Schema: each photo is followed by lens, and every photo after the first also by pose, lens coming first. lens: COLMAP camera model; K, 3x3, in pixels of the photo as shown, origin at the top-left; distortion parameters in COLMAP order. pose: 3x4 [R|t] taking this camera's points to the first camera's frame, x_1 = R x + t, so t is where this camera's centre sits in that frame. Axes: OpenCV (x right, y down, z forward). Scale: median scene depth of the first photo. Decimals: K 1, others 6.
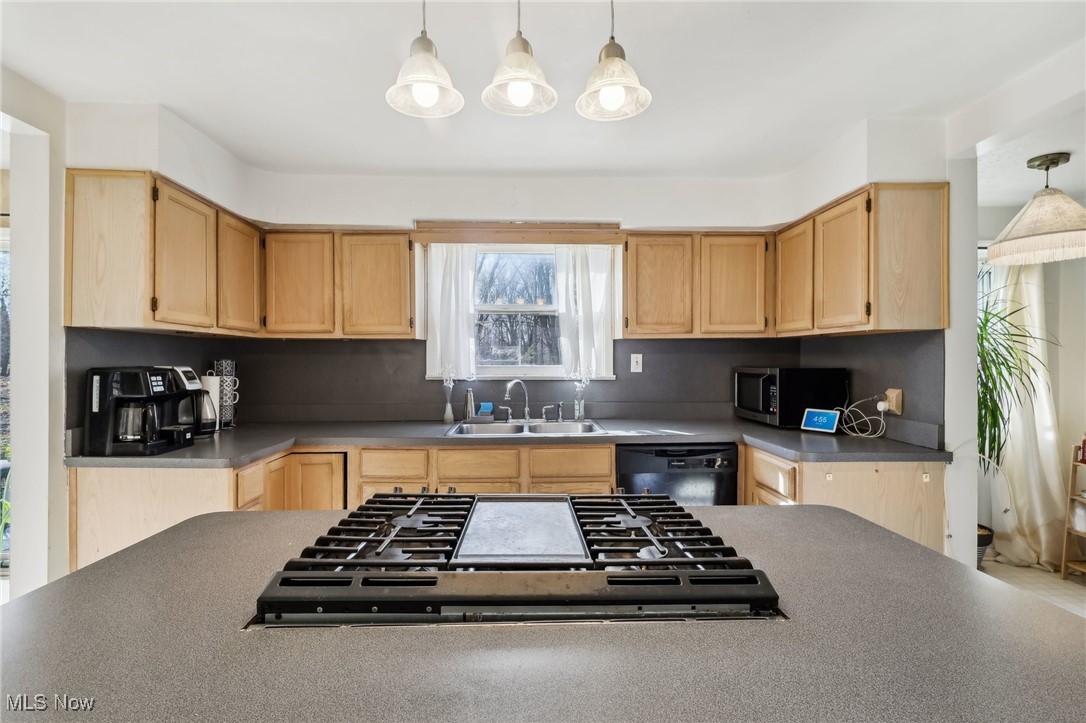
lens RADIAL K [[524.0, 0, 541.9], [0, 524.0, 356.6], [0, 0, 1]] dist [0.001109, 0.000067]
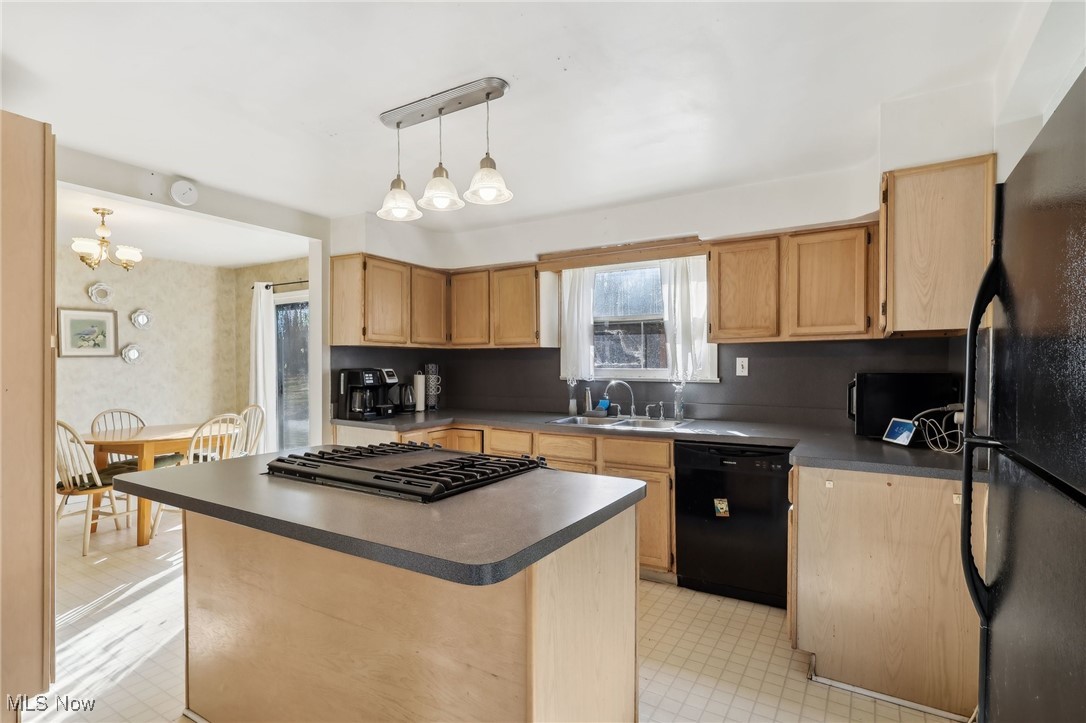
lens RADIAL K [[544.3, 0, 543.0], [0, 544.3, 361.5], [0, 0, 1]] dist [0.000879, -0.000051]
pose [[0.834441, -0.002975, -0.551089, 0.500126], [0.005933, 0.999976, 0.003585, -0.003969], [0.551065, -0.006261, 0.834439, -0.103436]]
